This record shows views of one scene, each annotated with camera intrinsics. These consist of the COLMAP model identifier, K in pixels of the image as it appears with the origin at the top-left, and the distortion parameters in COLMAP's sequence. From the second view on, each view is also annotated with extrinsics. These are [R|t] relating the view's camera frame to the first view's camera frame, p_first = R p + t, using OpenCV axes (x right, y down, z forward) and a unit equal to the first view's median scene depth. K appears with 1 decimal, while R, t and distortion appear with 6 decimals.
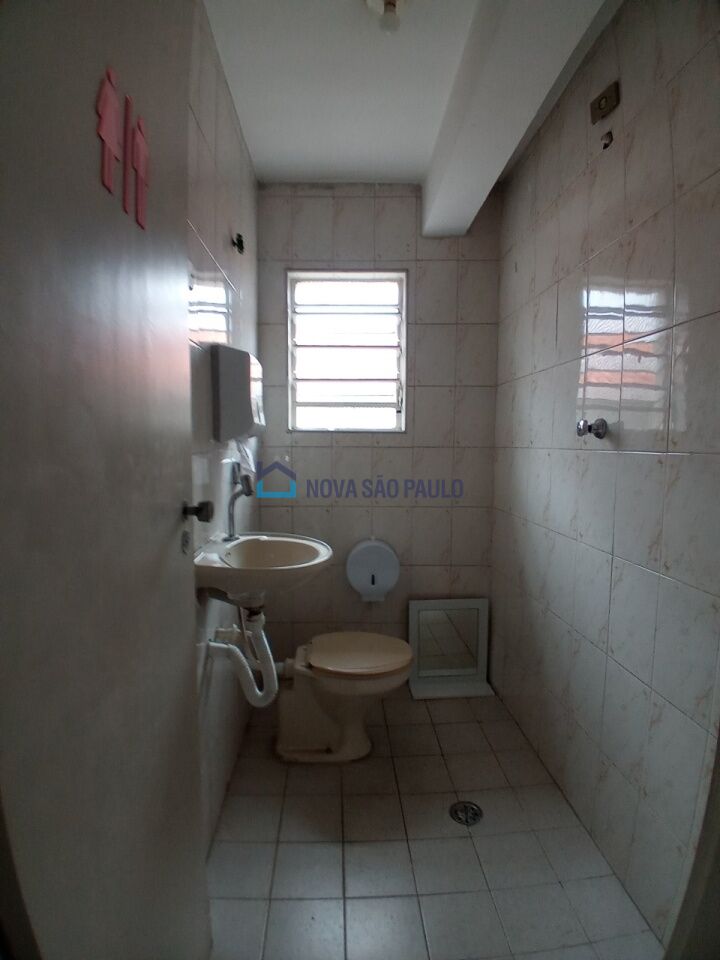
lens RADIAL K [[481.1, 0, 362.2], [0, 481.1, 484.6], [0, 0, 1]] dist [-0.012311, -0.021726]
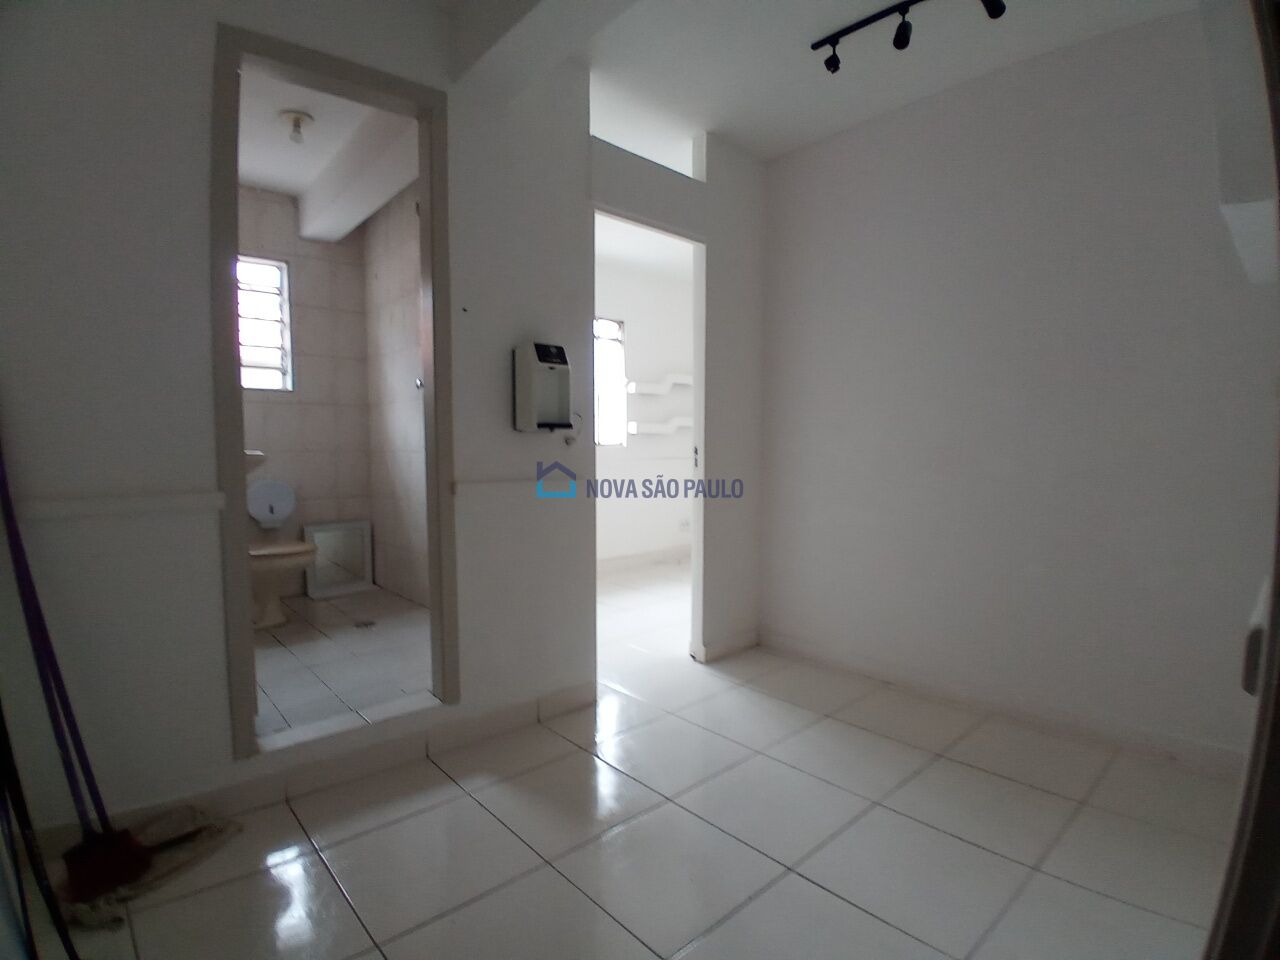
lens RADIAL K [[641.5, 0, 651.6], [0, 641.5, 482.1], [0, 0, 1]] dist [-0.012311, -0.021726]
pose [[0.775848, -0.054311, 0.628578, -0.238791], [0.053912, 0.998351, 0.019717, 0.145911], [-0.628612, 0.018591, 0.777497, -0.868314]]
